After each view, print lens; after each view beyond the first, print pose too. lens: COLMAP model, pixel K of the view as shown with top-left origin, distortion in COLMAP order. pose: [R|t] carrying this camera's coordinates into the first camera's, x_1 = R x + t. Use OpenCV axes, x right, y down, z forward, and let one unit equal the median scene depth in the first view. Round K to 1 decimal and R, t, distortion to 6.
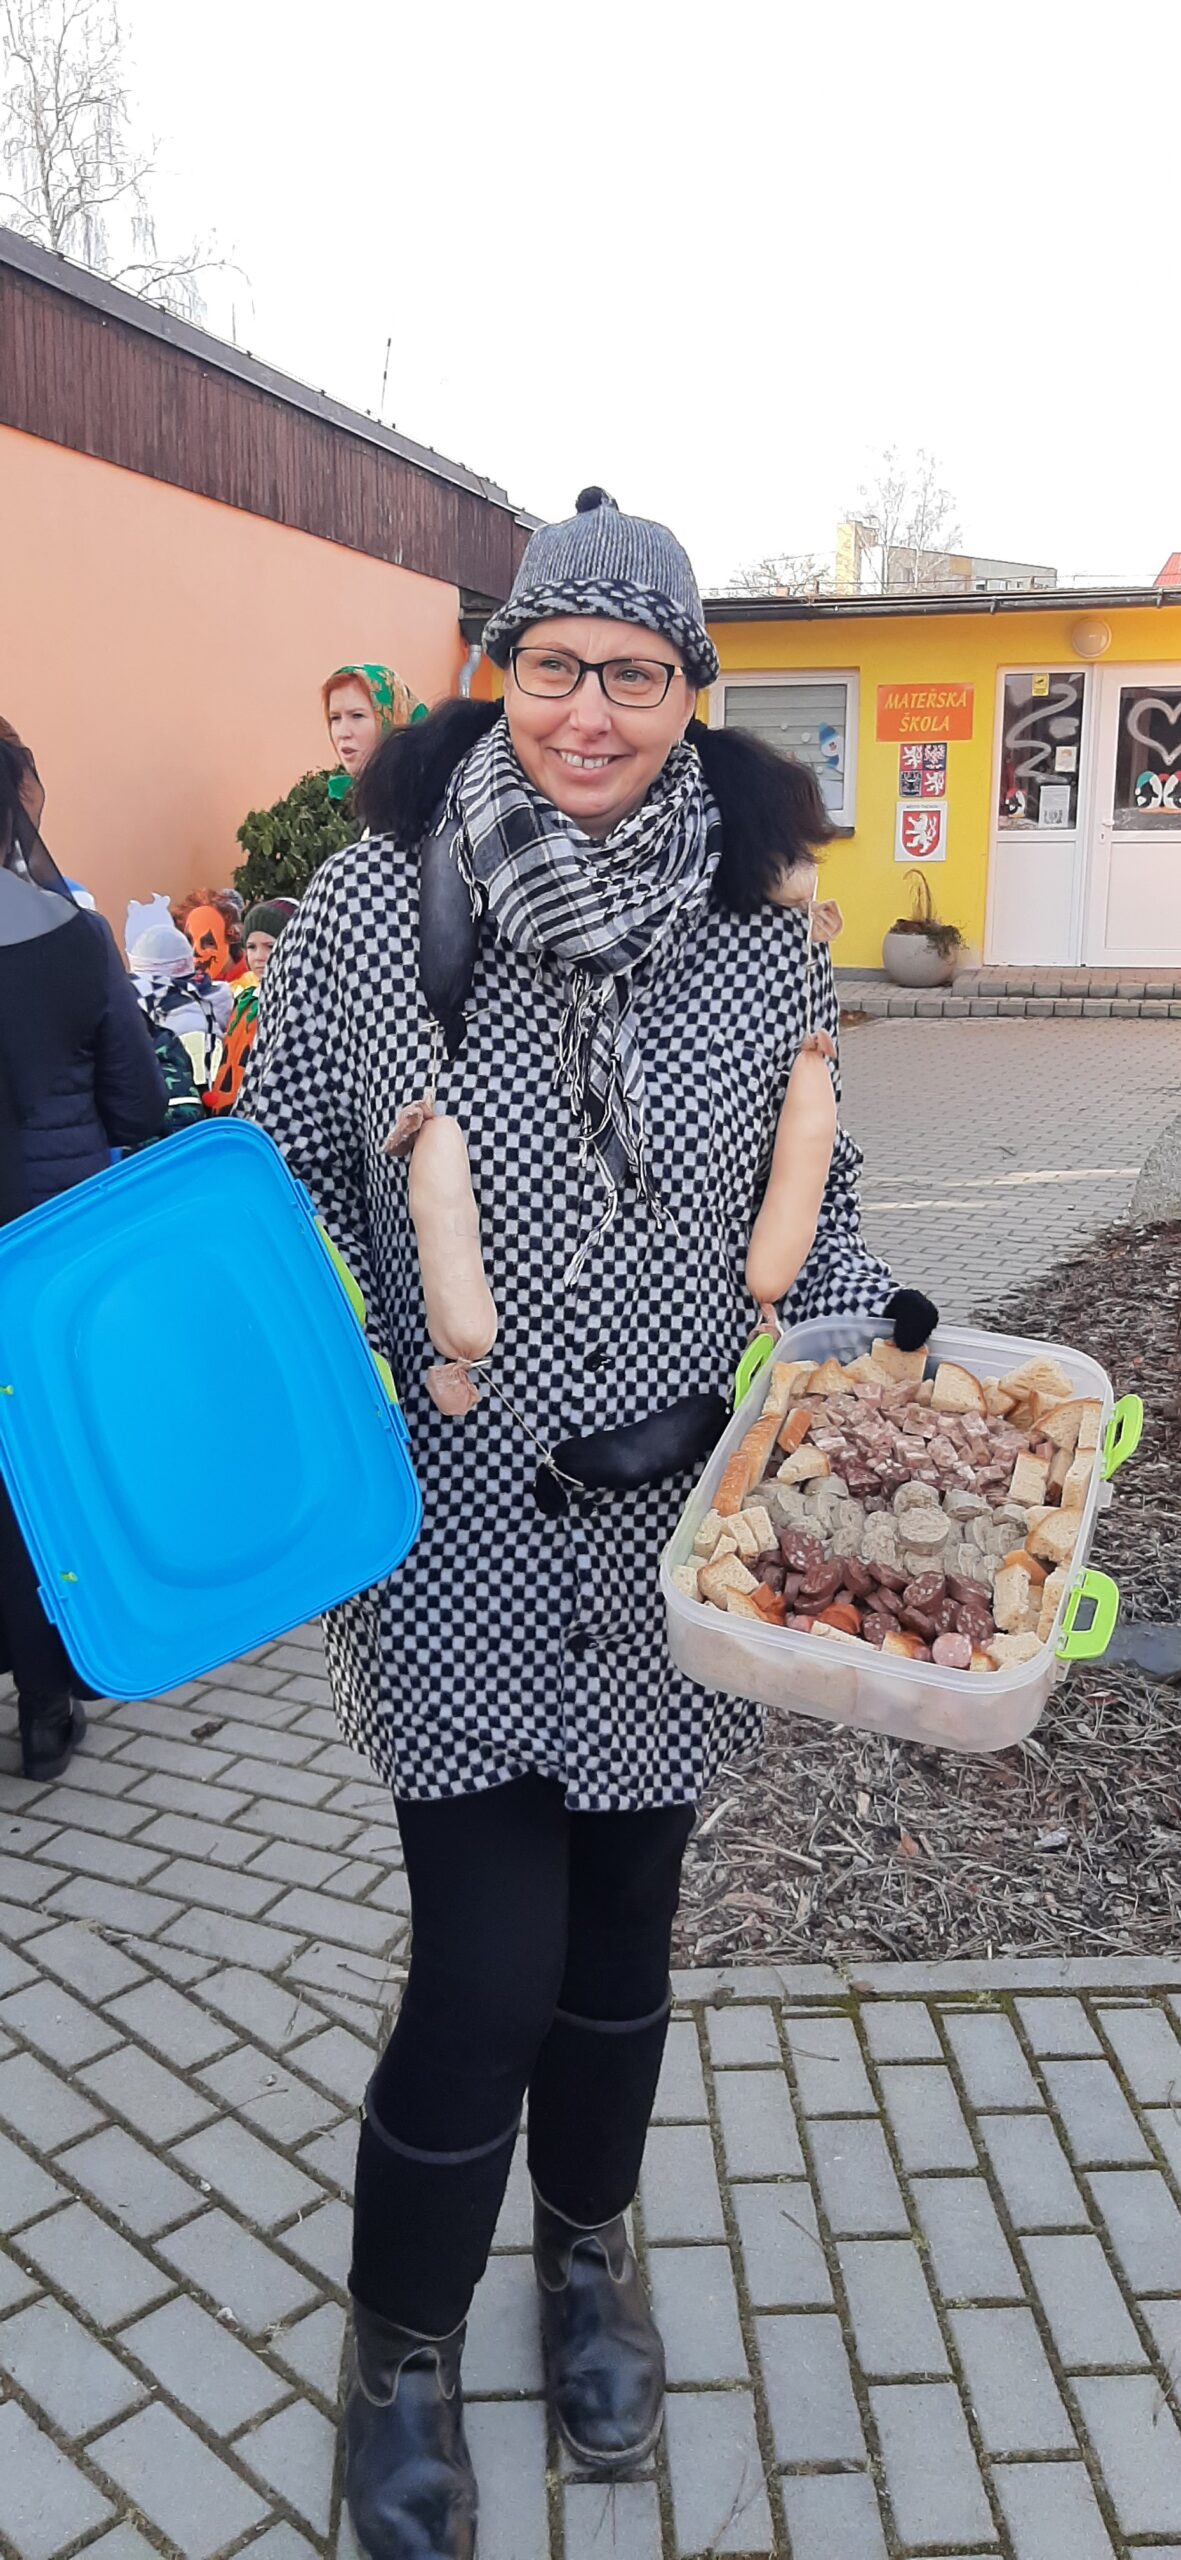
lens RADIAL K [[1977.9, 0, 591.6], [0, 1977.9, 1275.2], [0, 0, 1]] dist [0.078526, -0.144418]
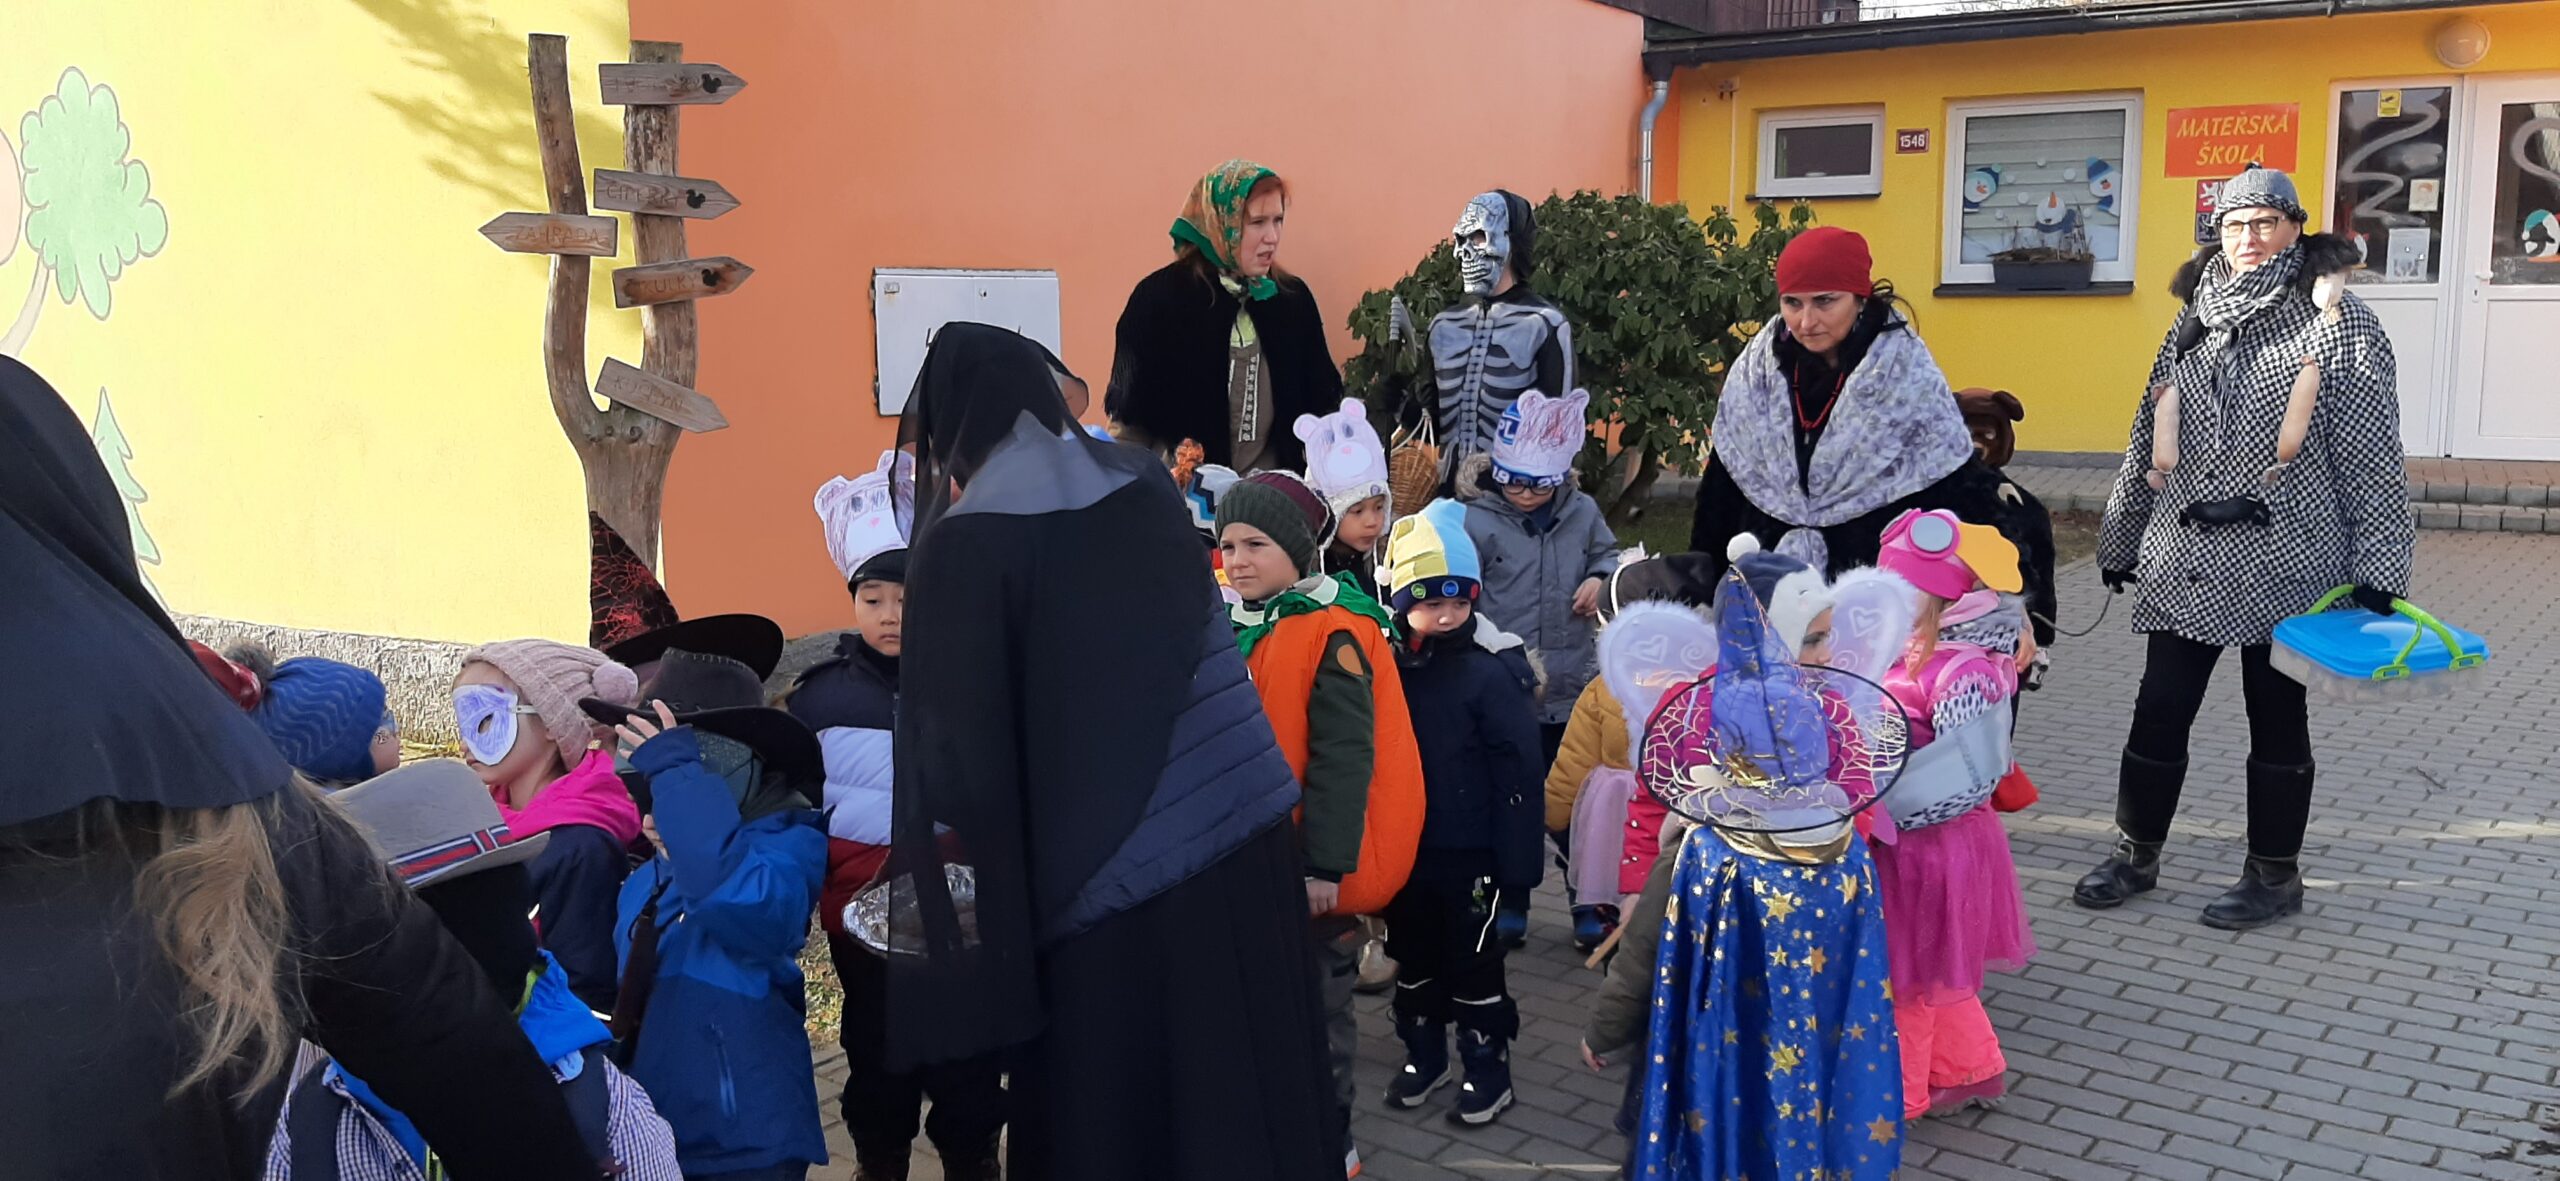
lens RADIAL K [[1977.9, 0, 1280.5], [0, 1977.9, 583.9], [0, 0, 1]] dist [0.078526, -0.144418]
pose [[0.969781, 0.023160, -0.242874, -0.003539], [-0.038446, 0.997553, -0.058390, -0.043557], [0.240928, 0.065963, 0.968299, 0.142770]]
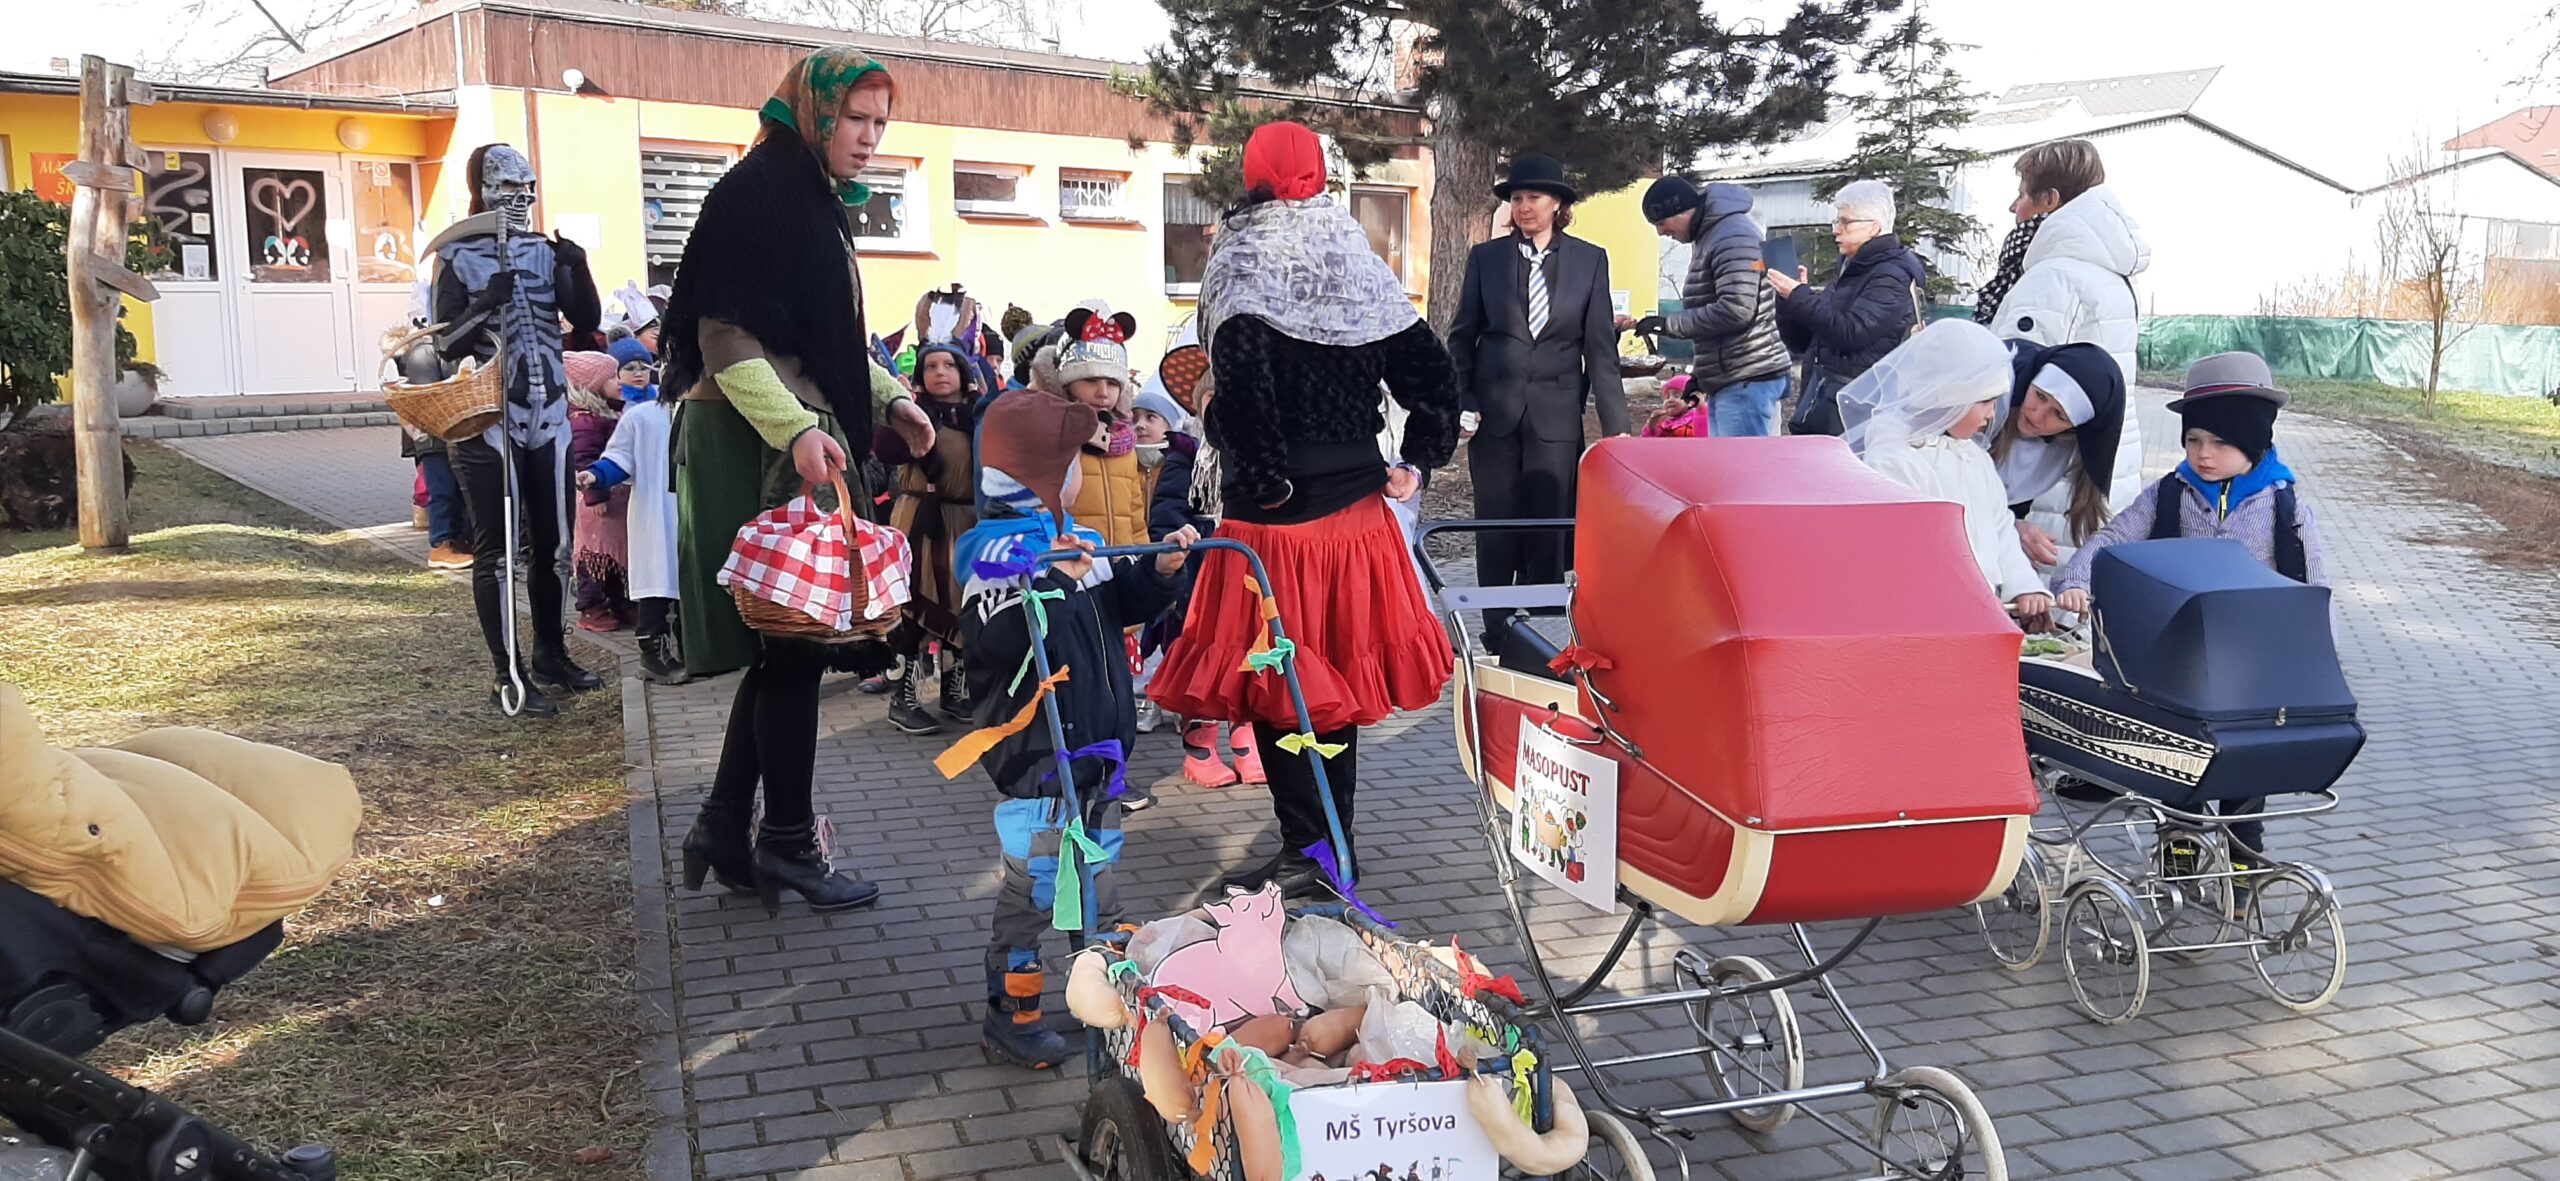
lens RADIAL K [[1977.9, 0, 1291.6], [0, 1977.9, 611.4], [0, 0, 1]] dist [0.078526, -0.144418]
pose [[0.451727, -0.135109, 0.881866, -0.549254], [0.197571, 0.979073, 0.048798, 0.037580], [-0.870005, 0.152188, 0.468968, -0.088057]]
